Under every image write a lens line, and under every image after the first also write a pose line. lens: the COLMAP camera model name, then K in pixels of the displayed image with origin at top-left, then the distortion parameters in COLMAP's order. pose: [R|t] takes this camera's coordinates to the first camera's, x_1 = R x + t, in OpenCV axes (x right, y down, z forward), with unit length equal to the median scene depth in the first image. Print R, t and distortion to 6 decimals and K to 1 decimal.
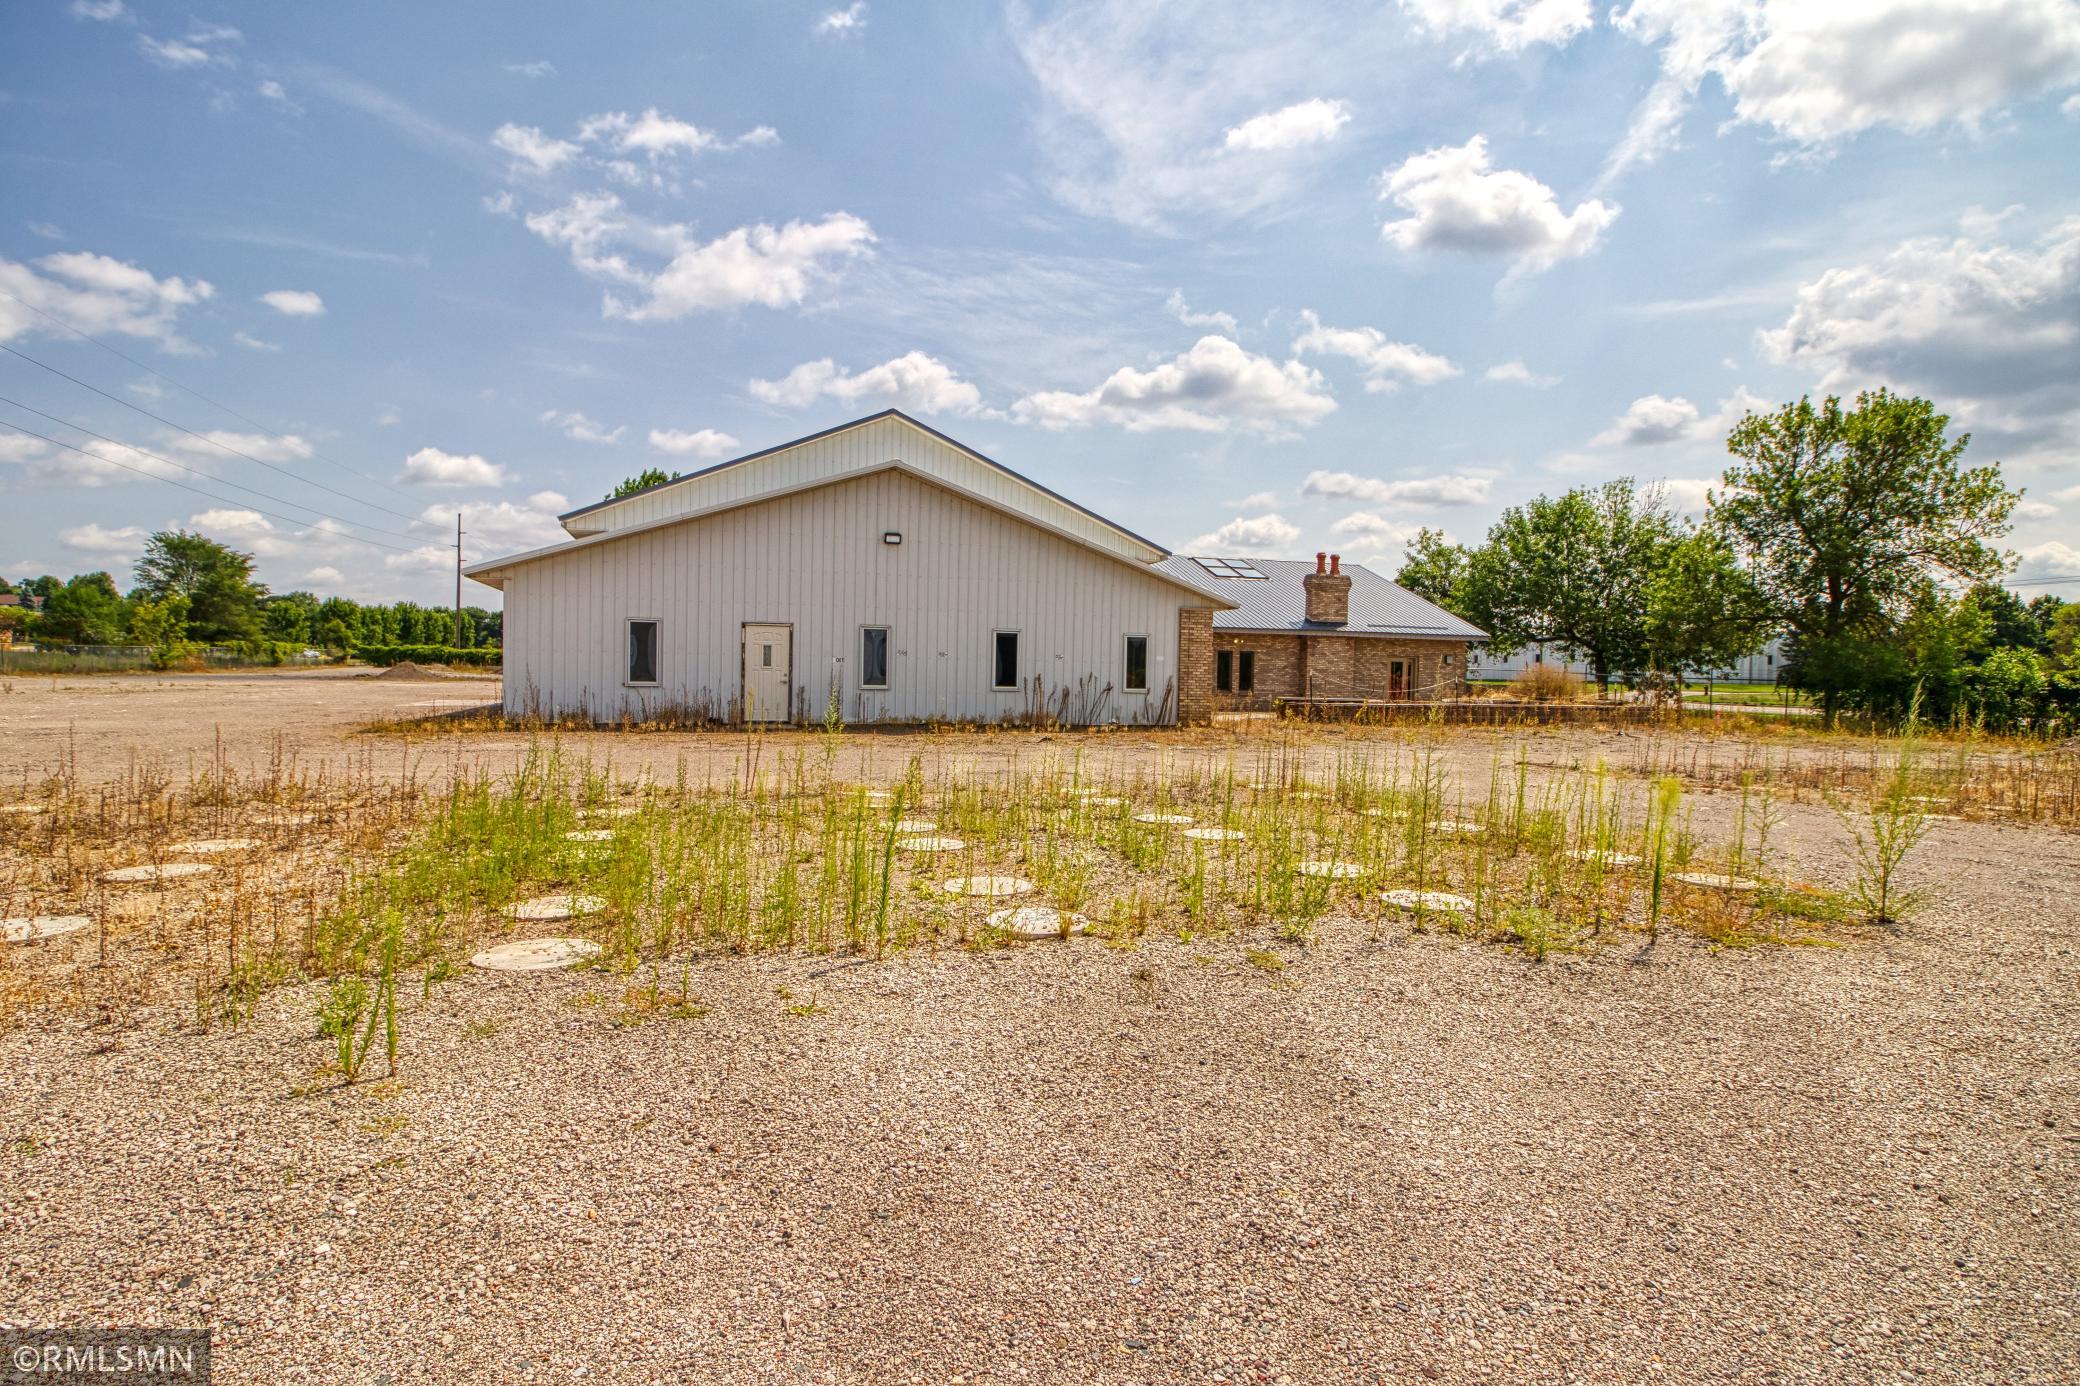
lens RADIAL K [[1022.4, 0, 1036.3], [0, 1022.4, 641.4], [0, 0, 1]] dist [-0.001171, -0.000609]
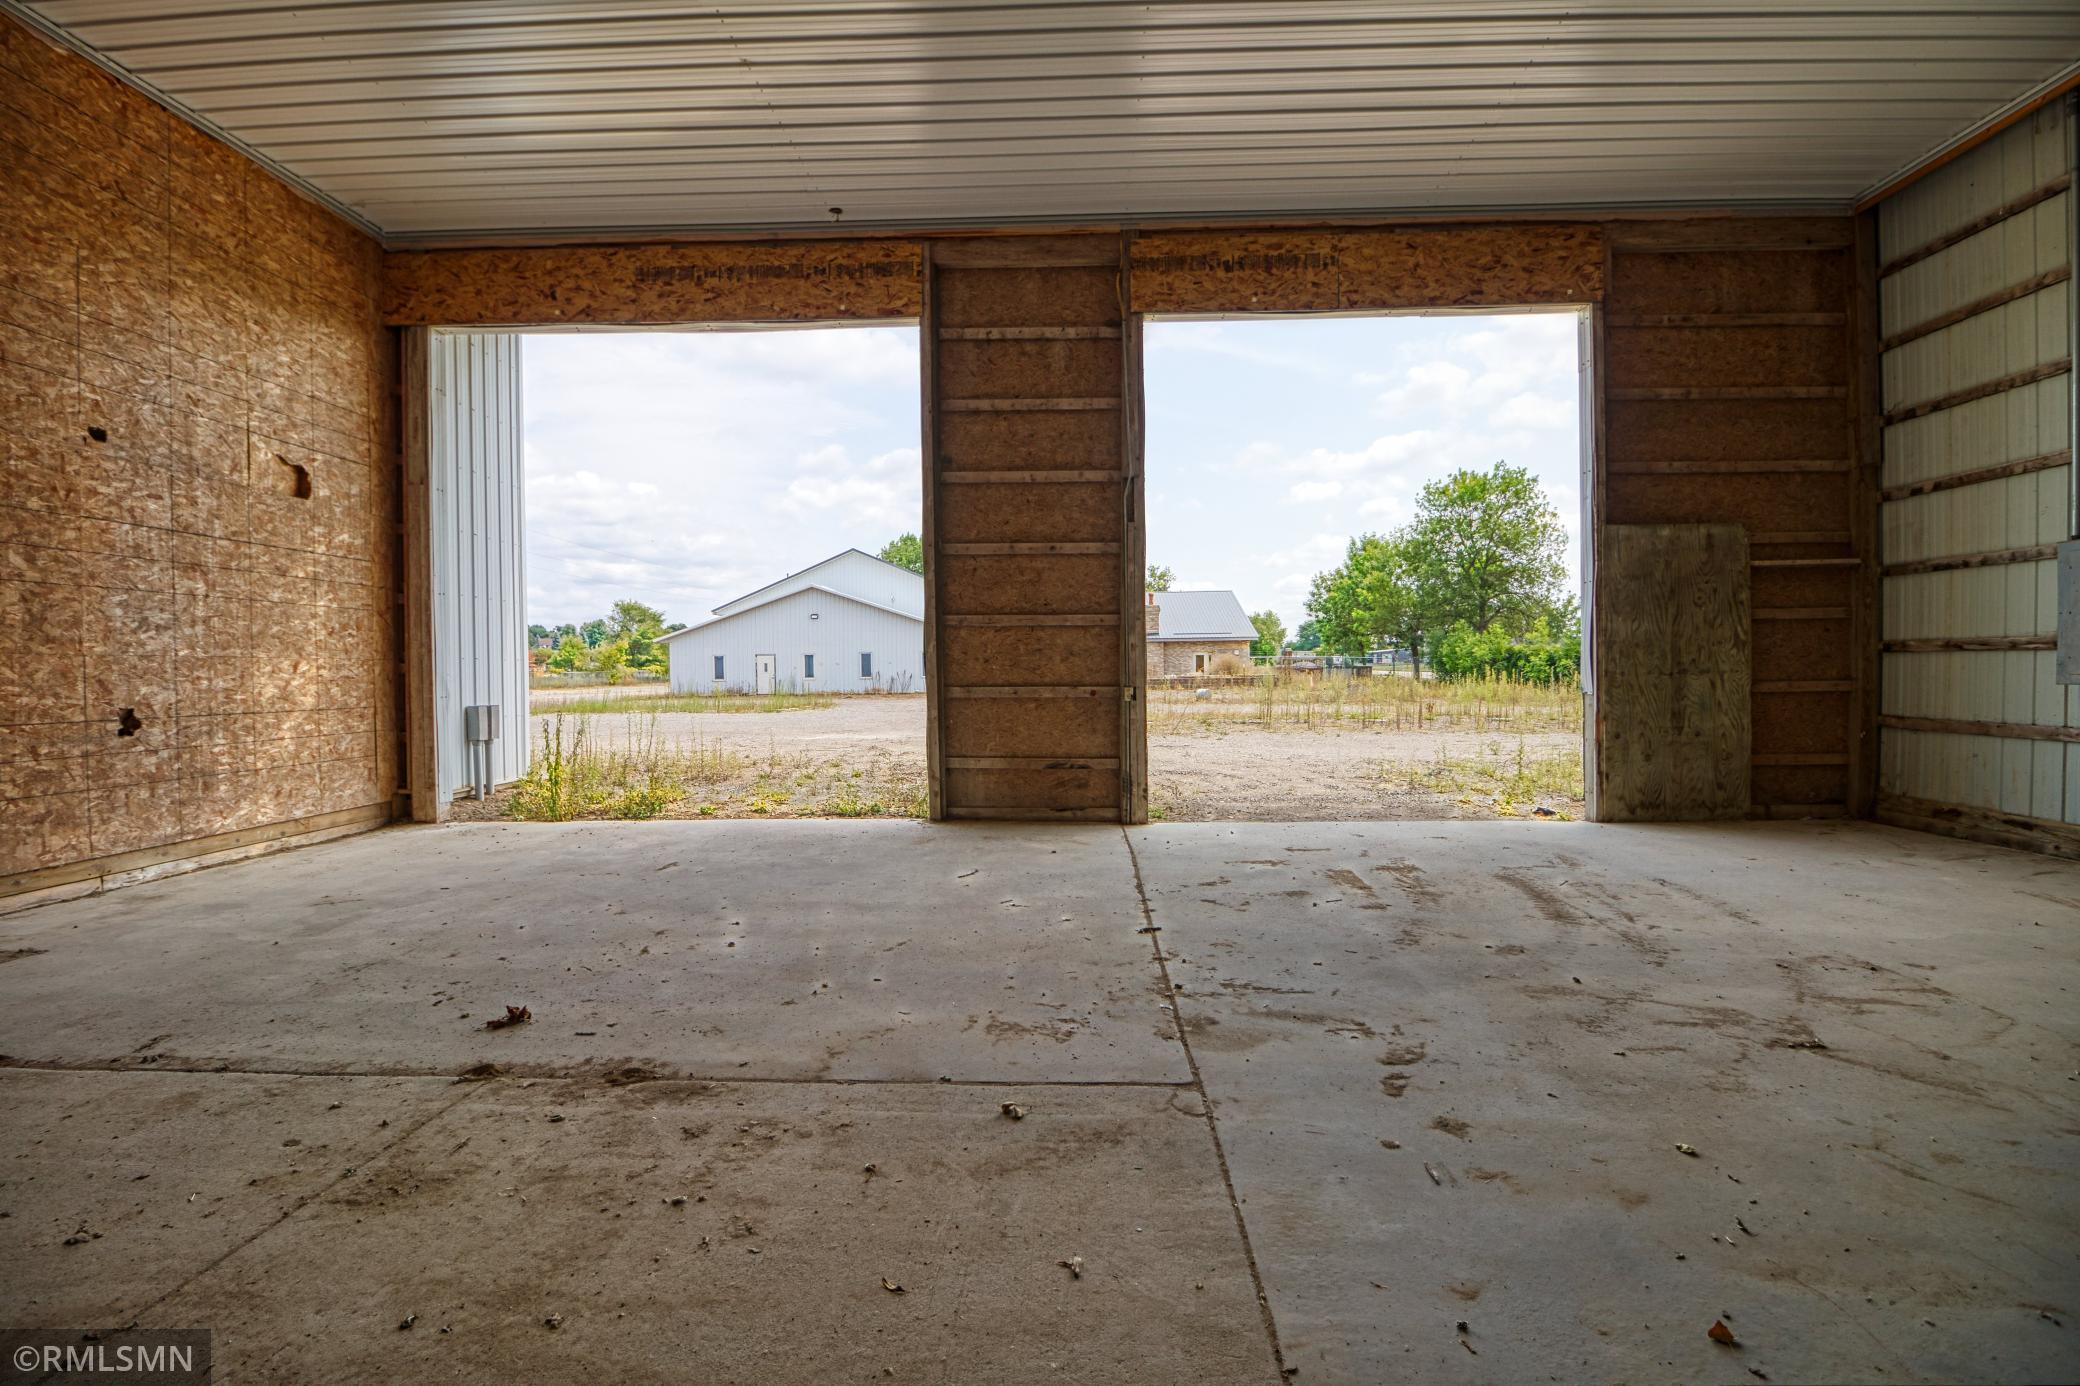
lens RADIAL K [[1022.4, 0, 1036.3], [0, 1022.4, 641.4], [0, 0, 1]] dist [-0.001171, -0.000609]
pose [[0.939881, -0.043876, -0.338672, 1.078755], [0.043455, 0.999016, -0.008828, 0.001505], [0.338726, -0.006420, 0.940863, -1.008683]]
